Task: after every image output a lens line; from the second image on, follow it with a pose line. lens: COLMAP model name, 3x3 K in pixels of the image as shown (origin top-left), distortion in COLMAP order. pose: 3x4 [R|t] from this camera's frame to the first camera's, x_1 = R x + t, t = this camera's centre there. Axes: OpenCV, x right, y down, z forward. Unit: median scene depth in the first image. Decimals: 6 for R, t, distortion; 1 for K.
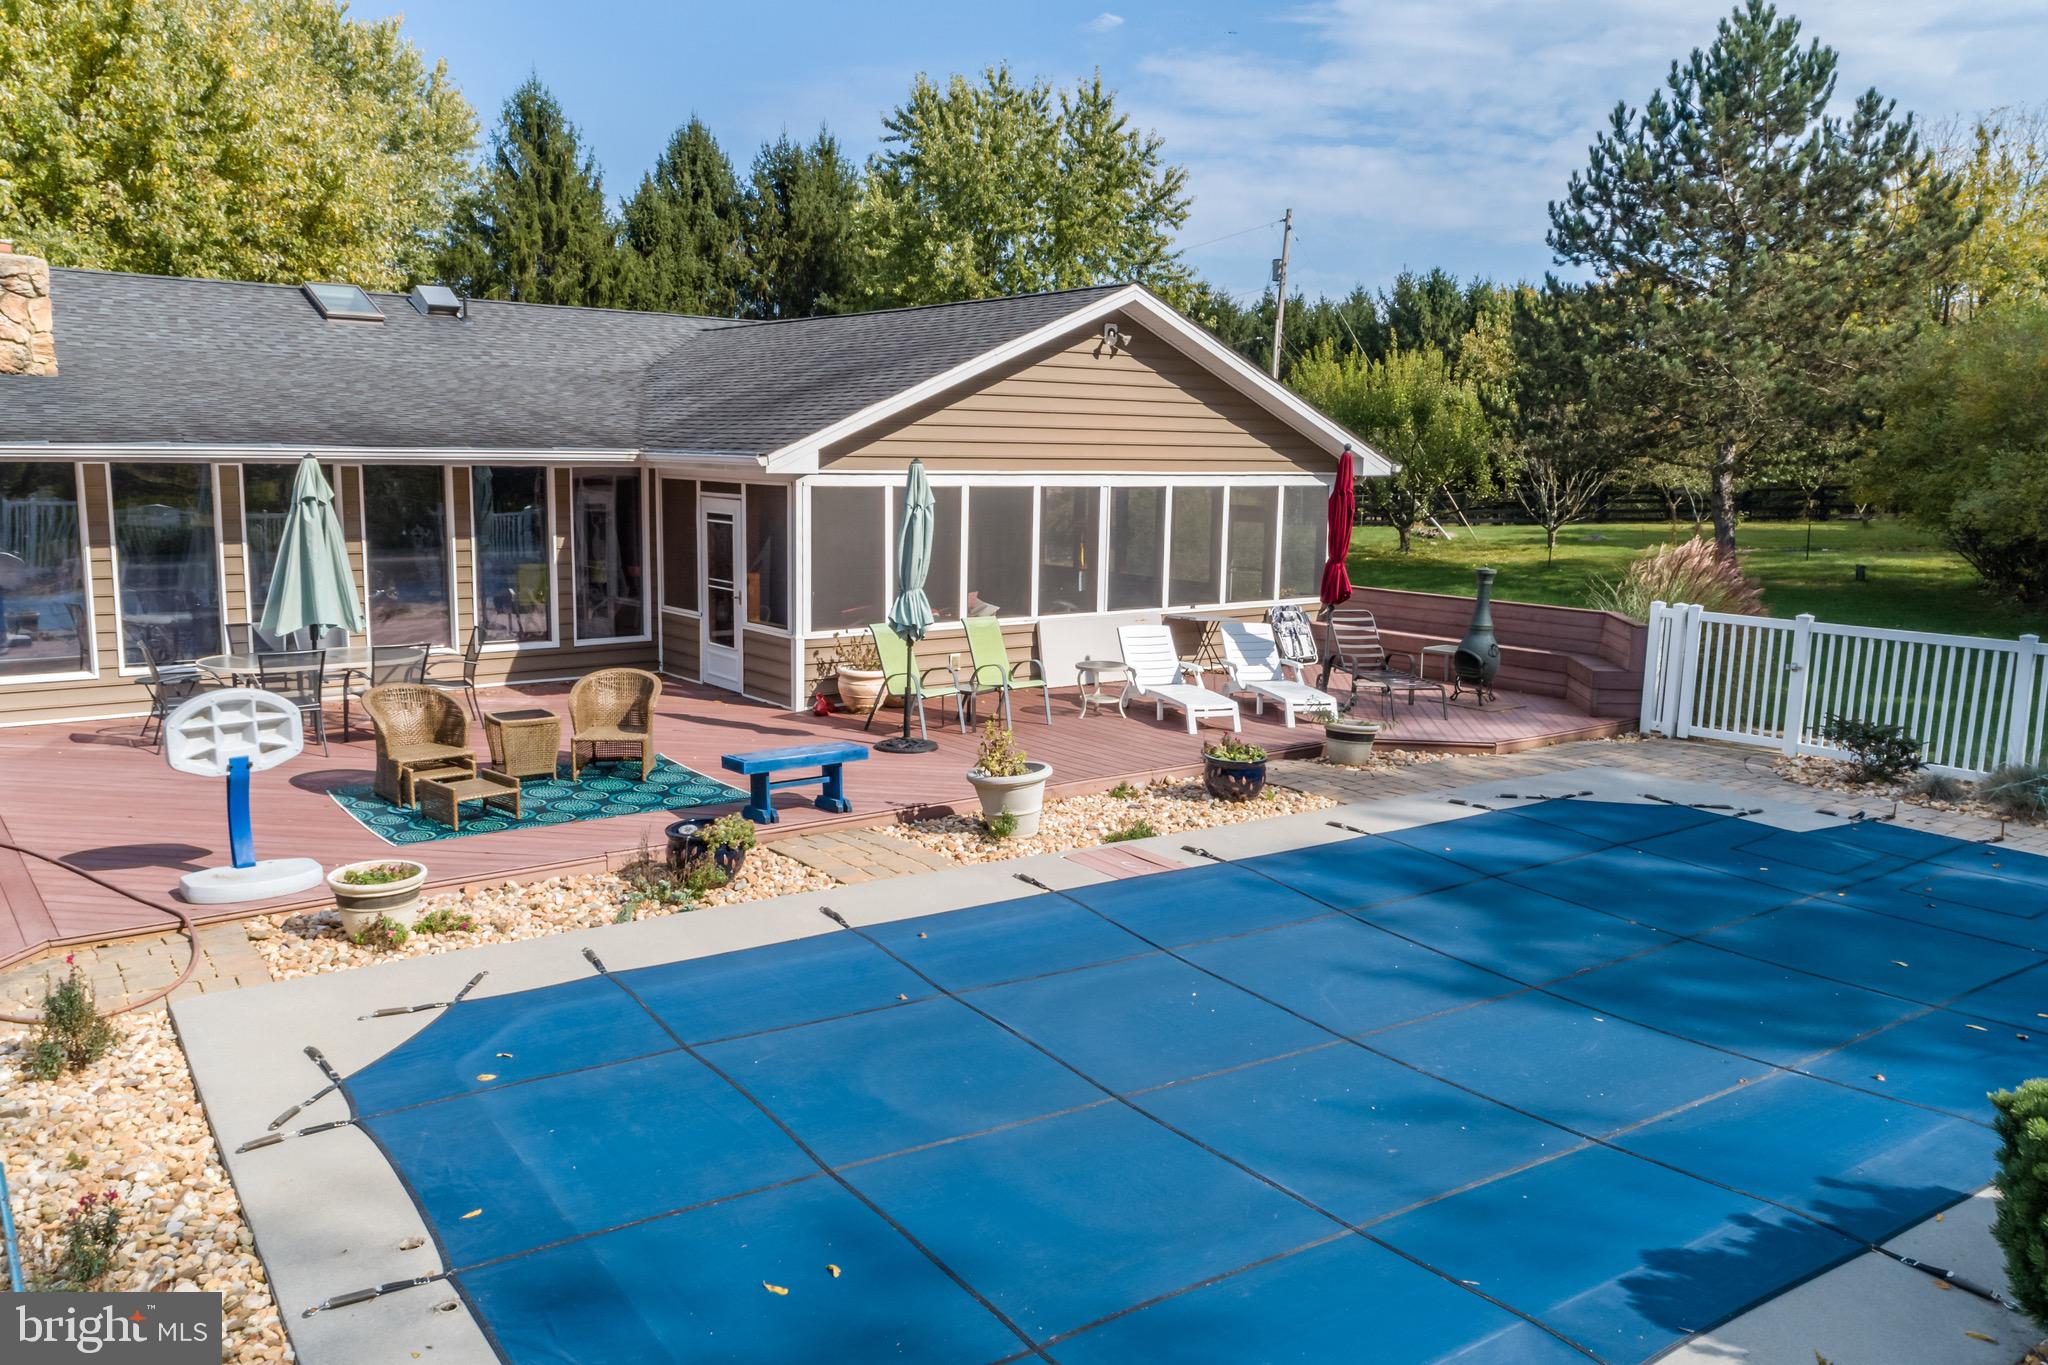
lens RADIAL K [[1517.6, 0, 1017.1], [0, 1517.6, 687.6], [0, 0, 1]] dist [0.009143, 0.011630]
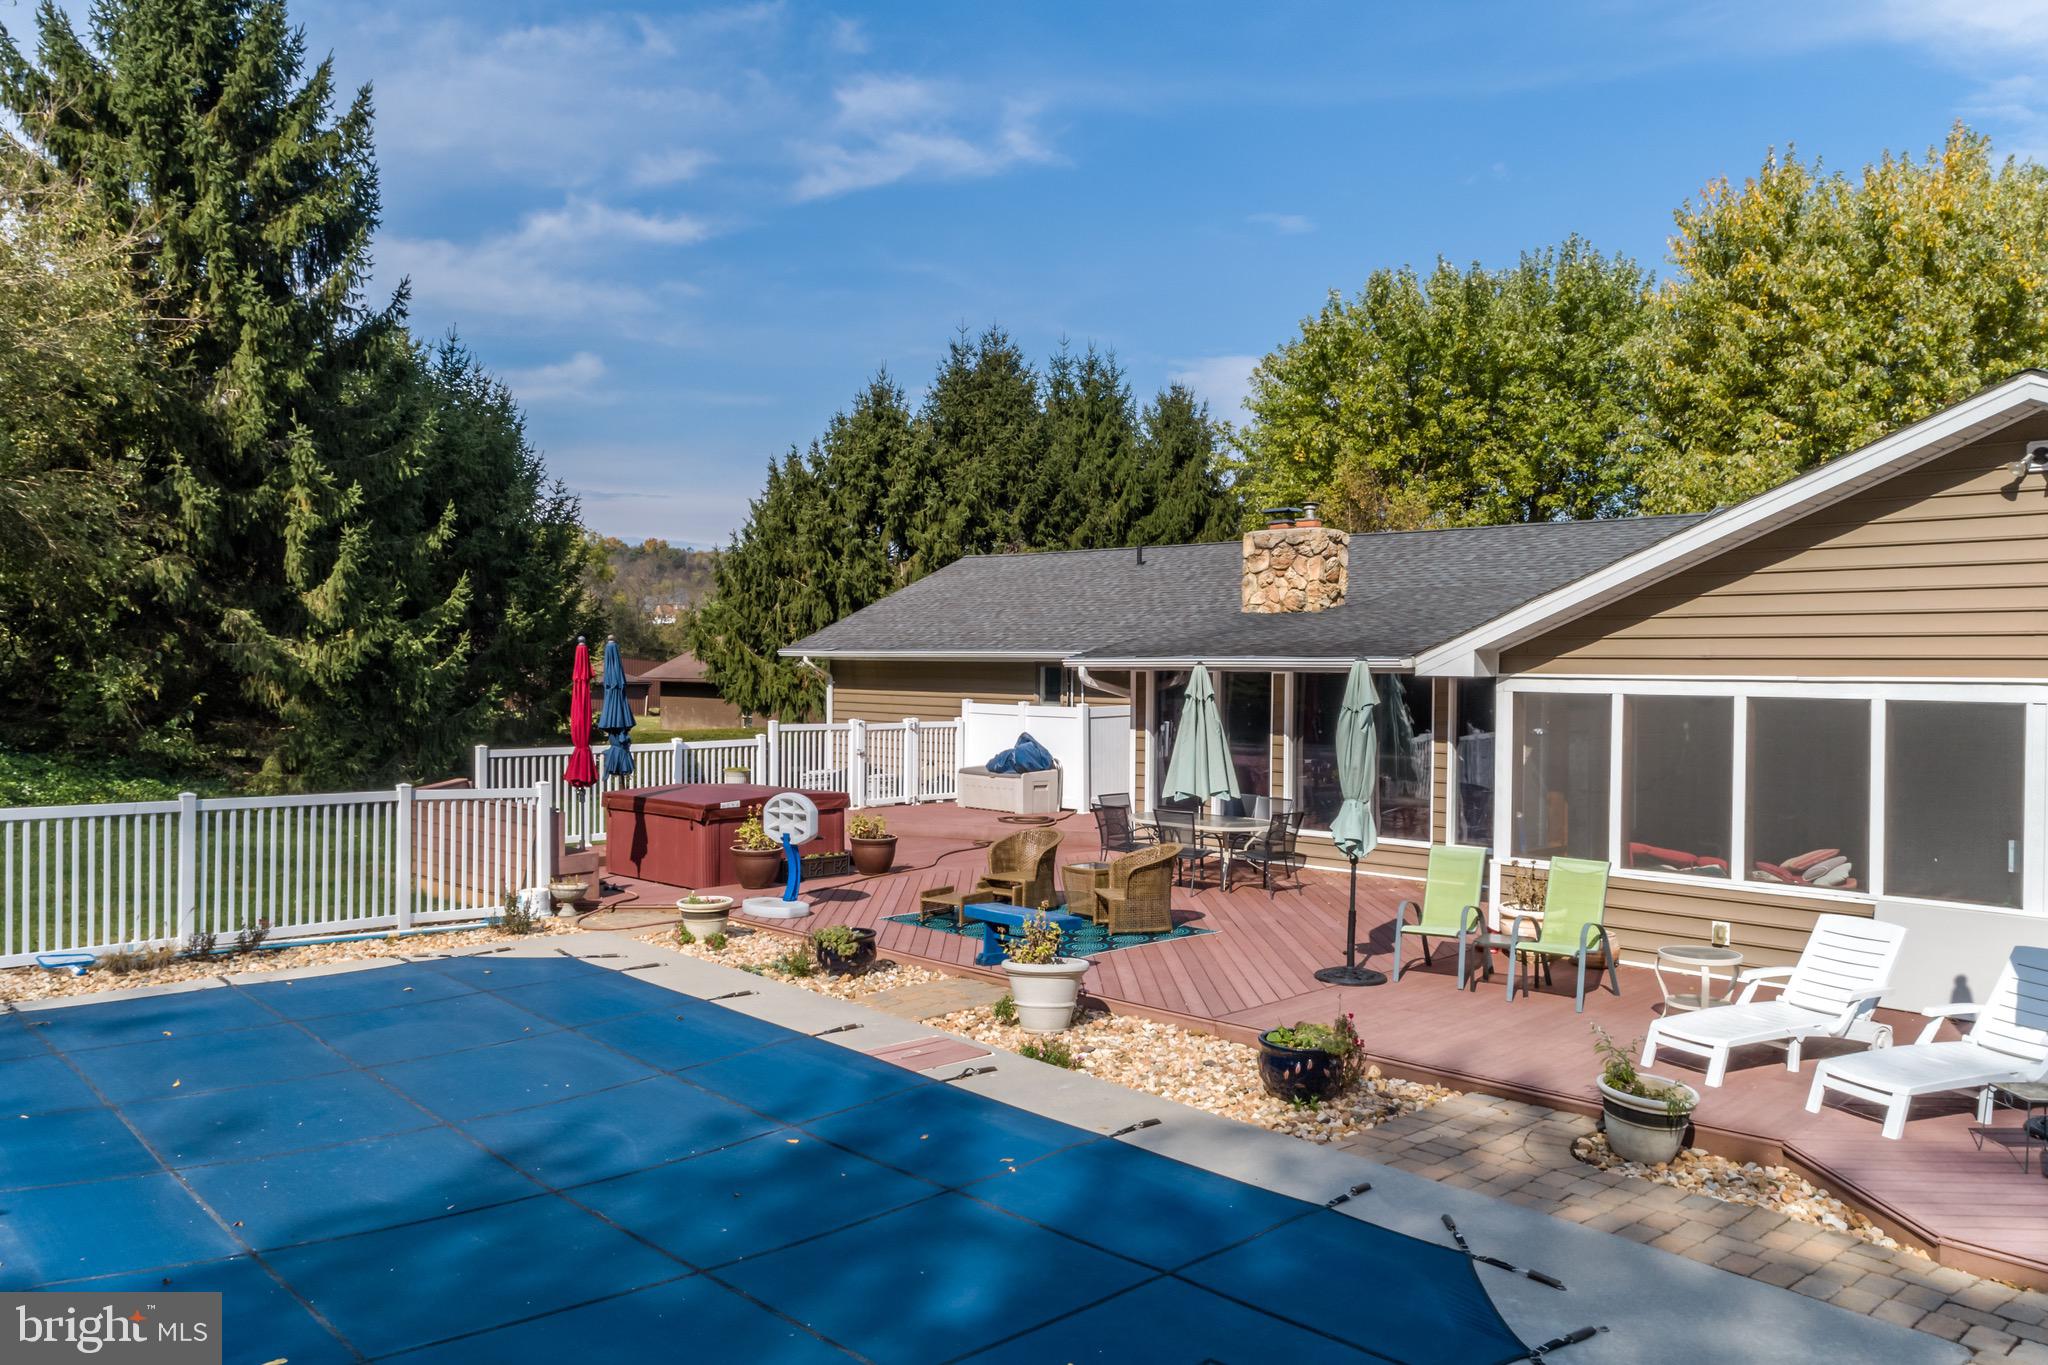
lens RADIAL K [[1517.6, 0, 1017.1], [0, 1517.6, 687.6], [0, 0, 1]] dist [0.009143, 0.011630]
pose [[0.119790, 0.002195, -0.992797, 0.635676], [-0.157978, 0.987298, -0.016878, -0.067081], [0.980150, 0.158861, 0.118616, 0.548181]]
